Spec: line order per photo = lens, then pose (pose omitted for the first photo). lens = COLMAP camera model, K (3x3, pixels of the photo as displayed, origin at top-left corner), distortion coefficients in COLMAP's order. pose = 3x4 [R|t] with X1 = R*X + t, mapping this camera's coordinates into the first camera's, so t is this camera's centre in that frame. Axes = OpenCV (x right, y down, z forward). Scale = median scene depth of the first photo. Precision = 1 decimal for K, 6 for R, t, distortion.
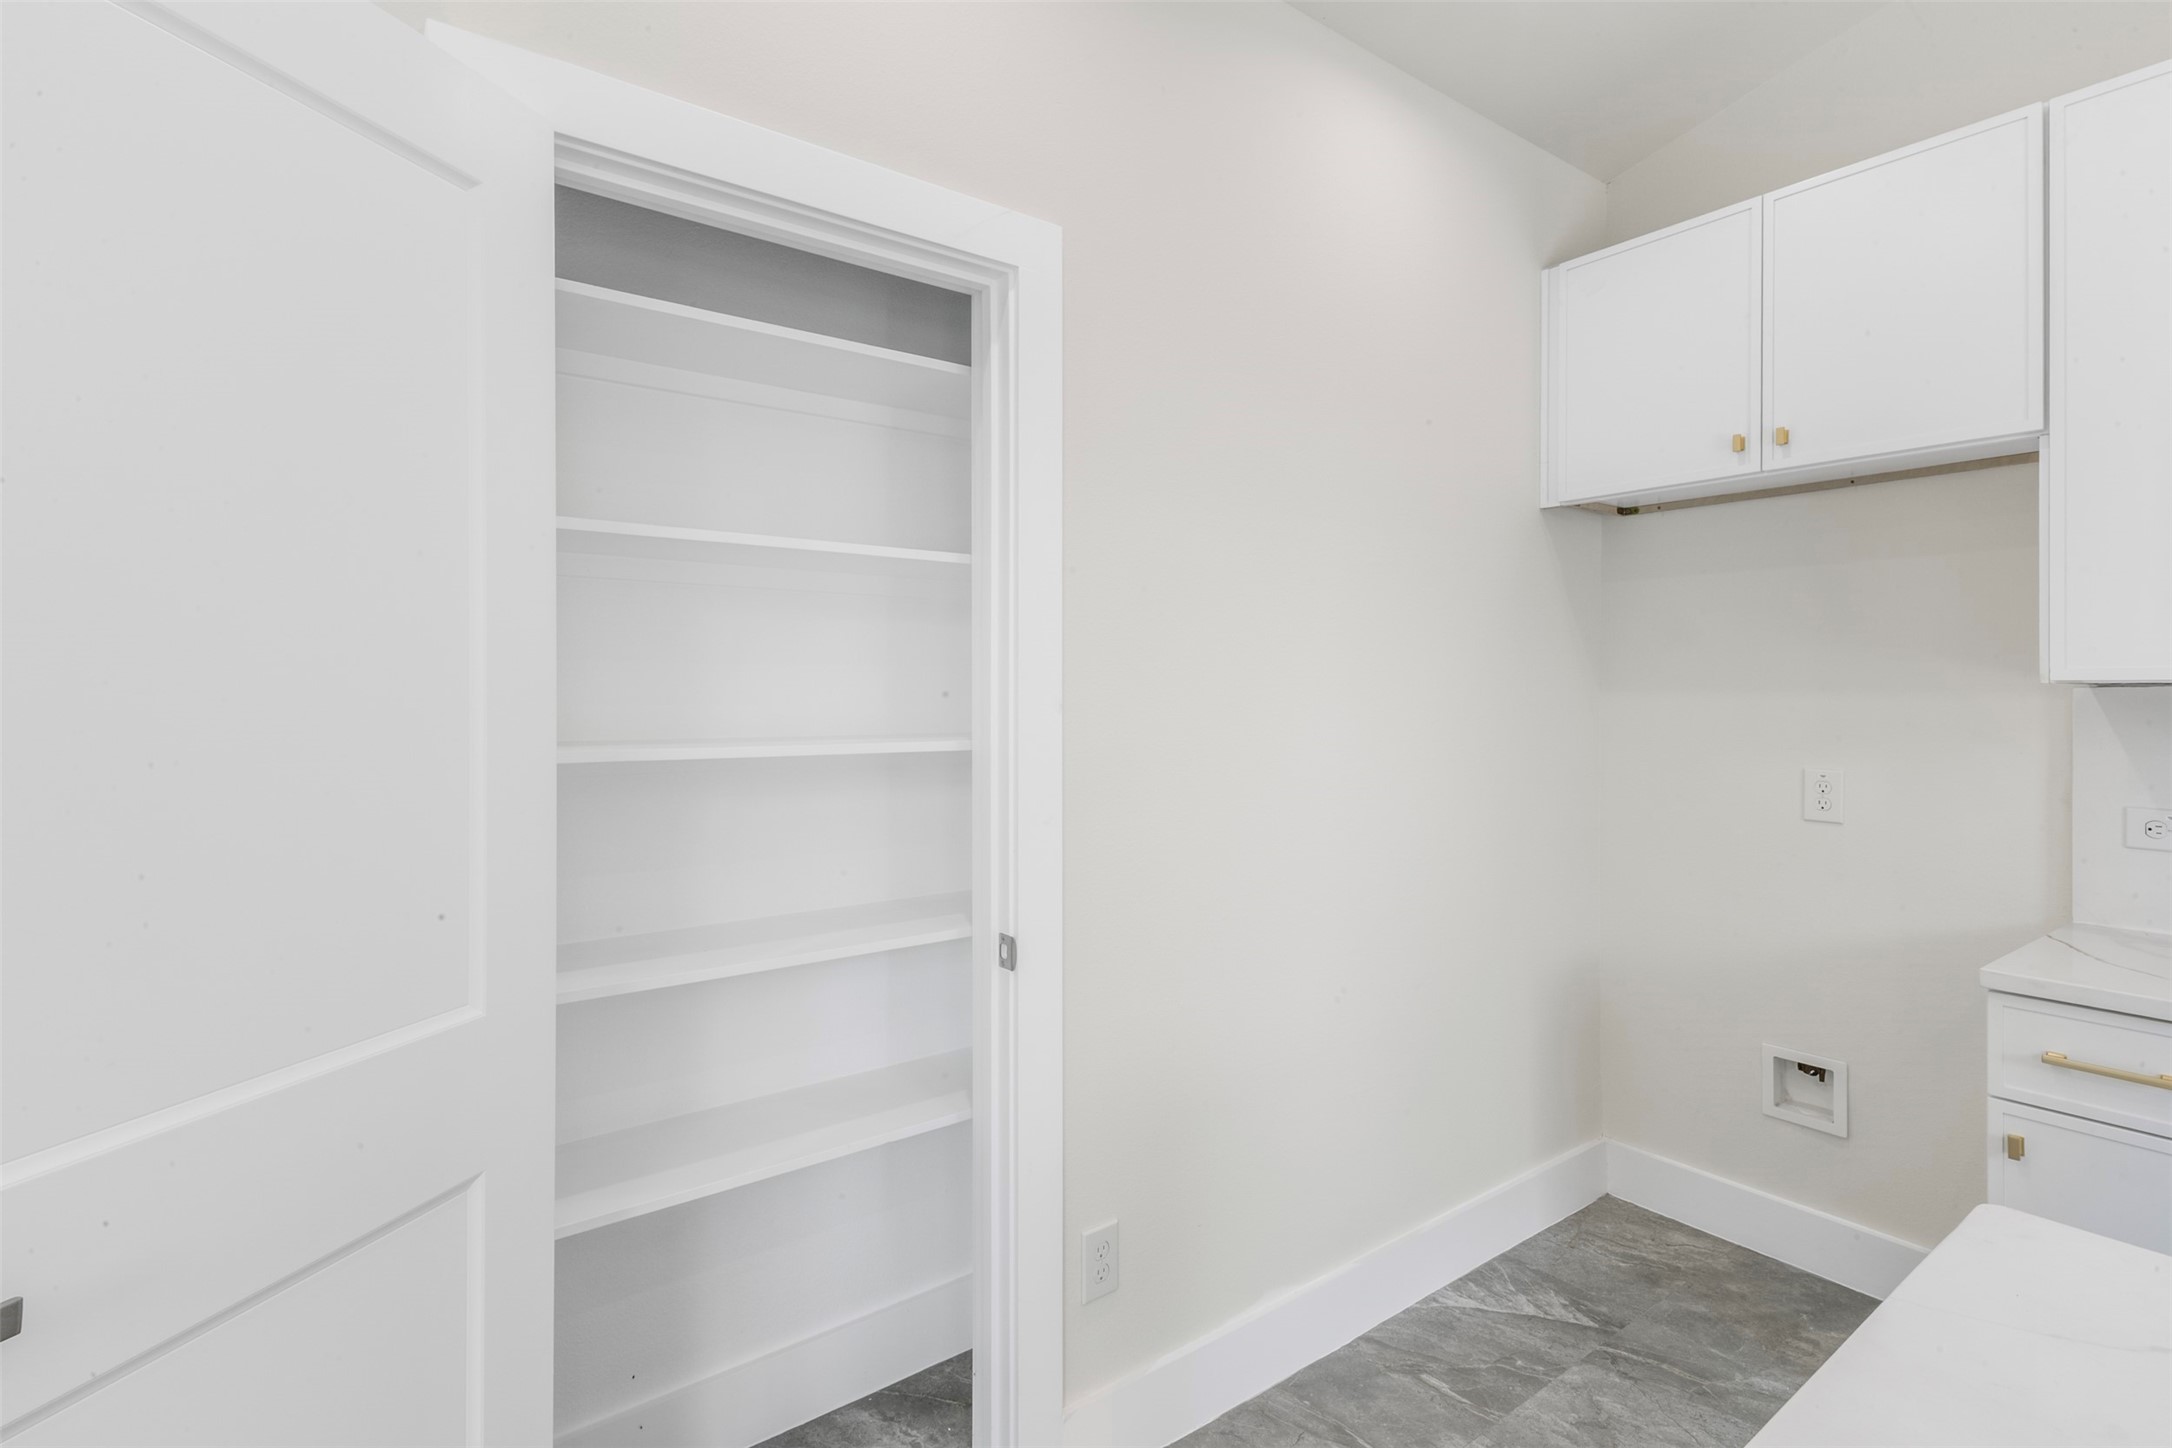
lens RADIAL K [[1044.2, 0, 1070.7], [0, 1044.2, 689.9], [0, 0, 1]] dist [0.012558, -0.001779]
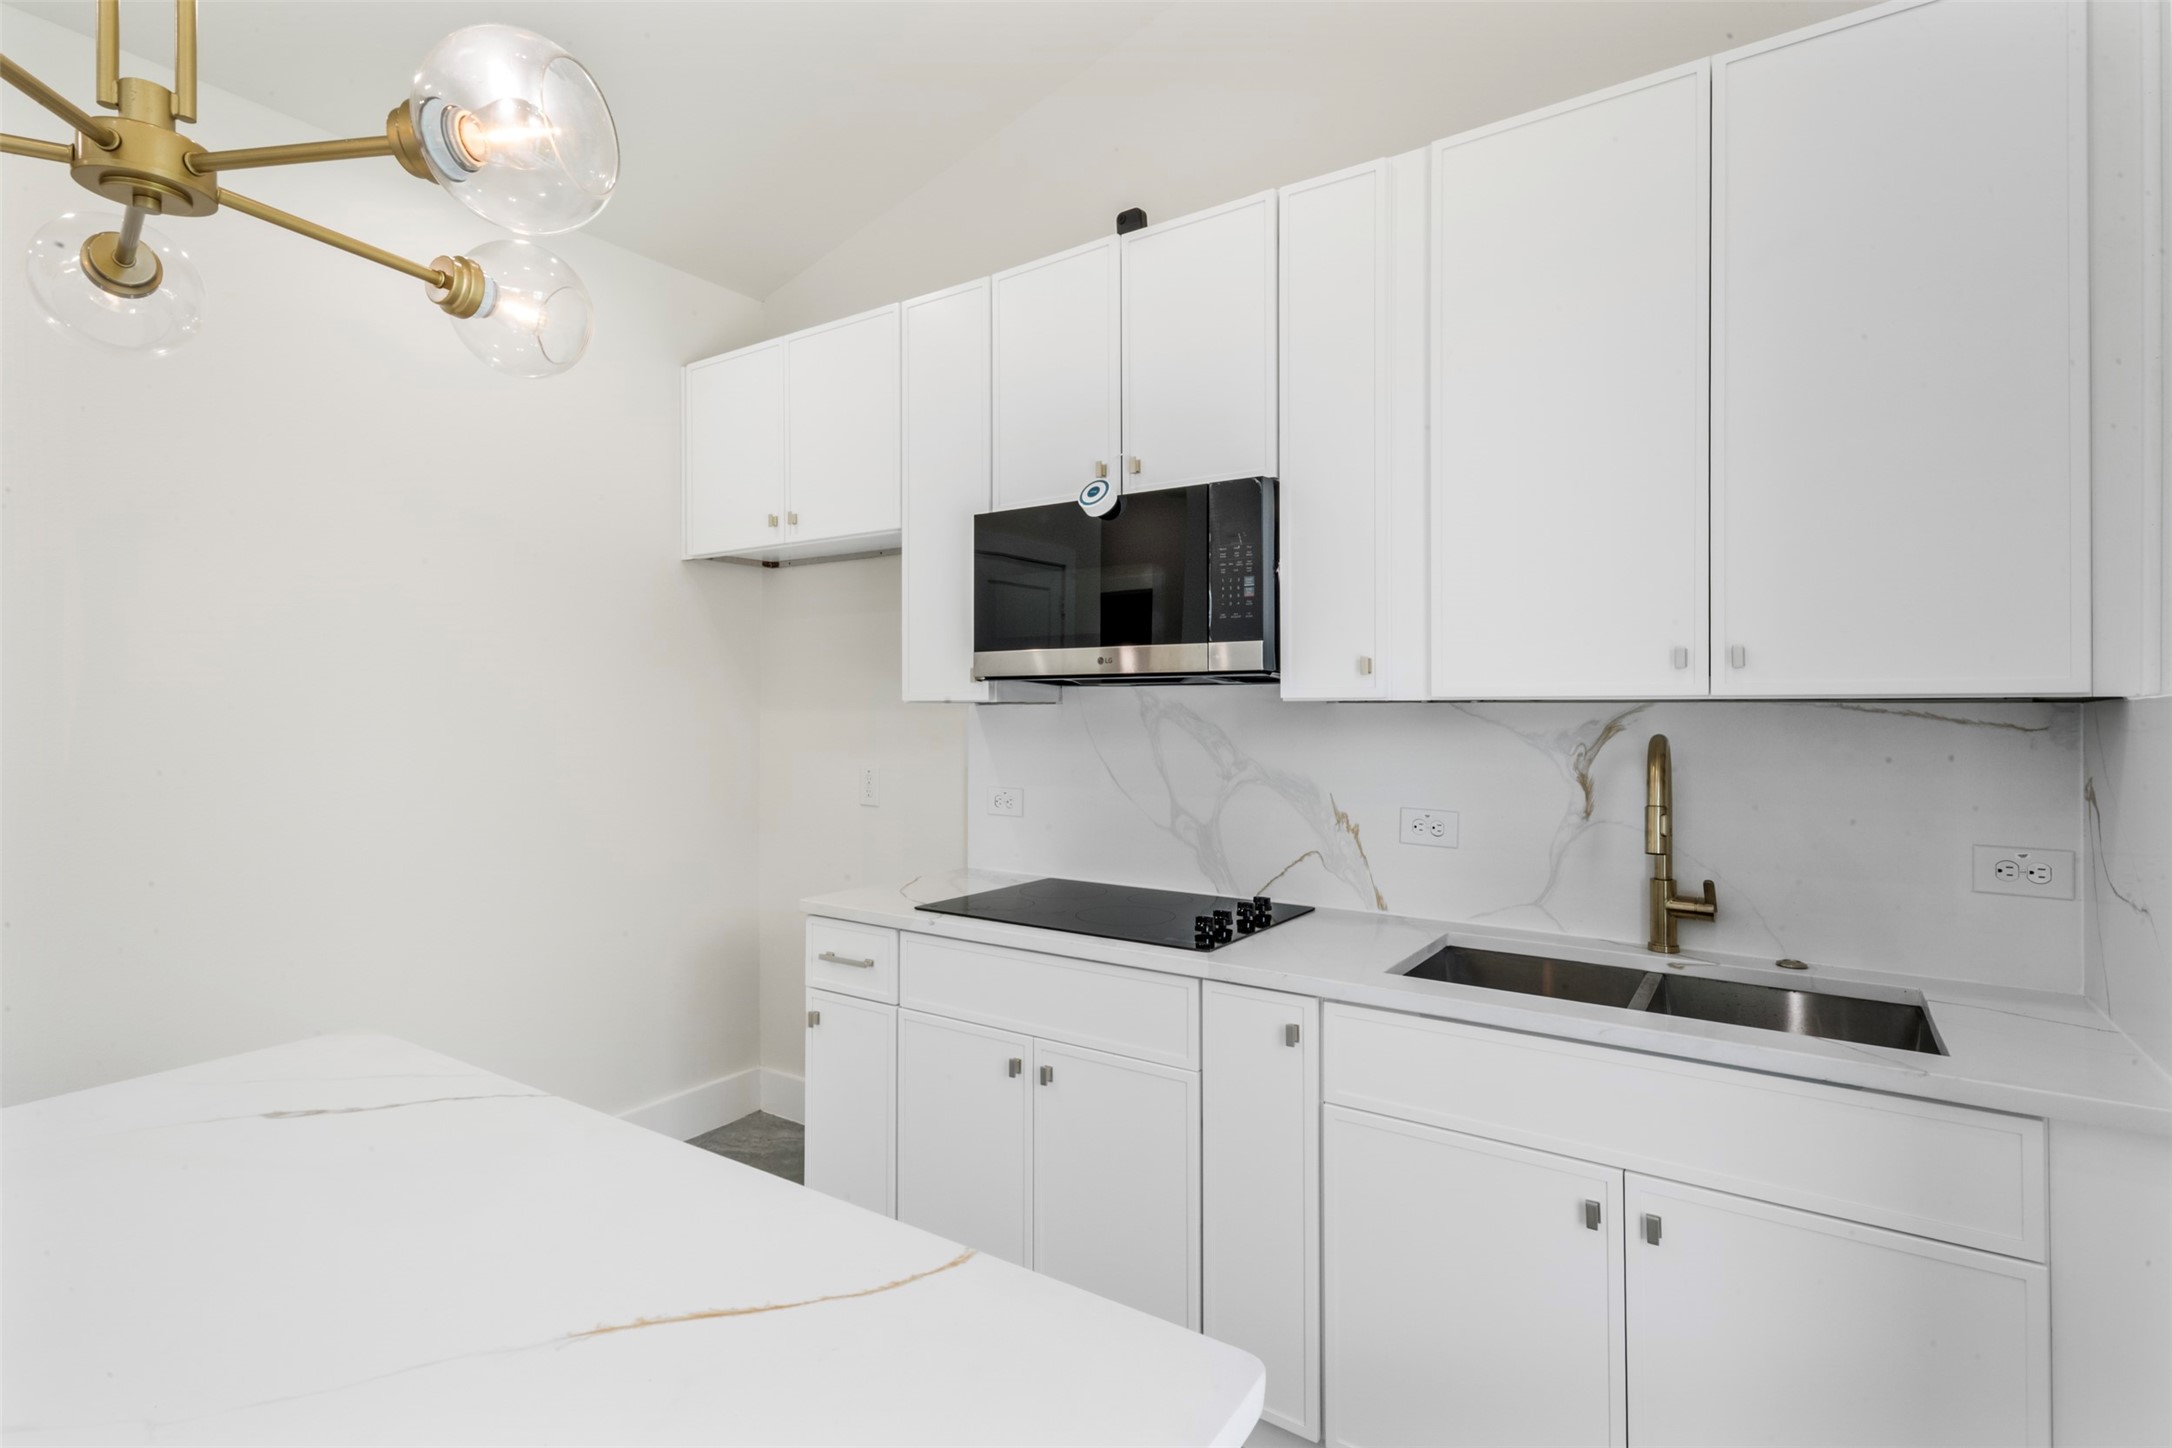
lens RADIAL K [[1044.2, 0, 1079.3], [0, 1044.2, 705.7], [0, 0, 1]] dist [0.012558, -0.001779]
pose [[0.942466, -0.002930, 0.334289, 0.551007], [0.002413, 0.999995, 0.001963, -0.003778], [-0.334293, -0.001043, 0.942468, -0.362594]]
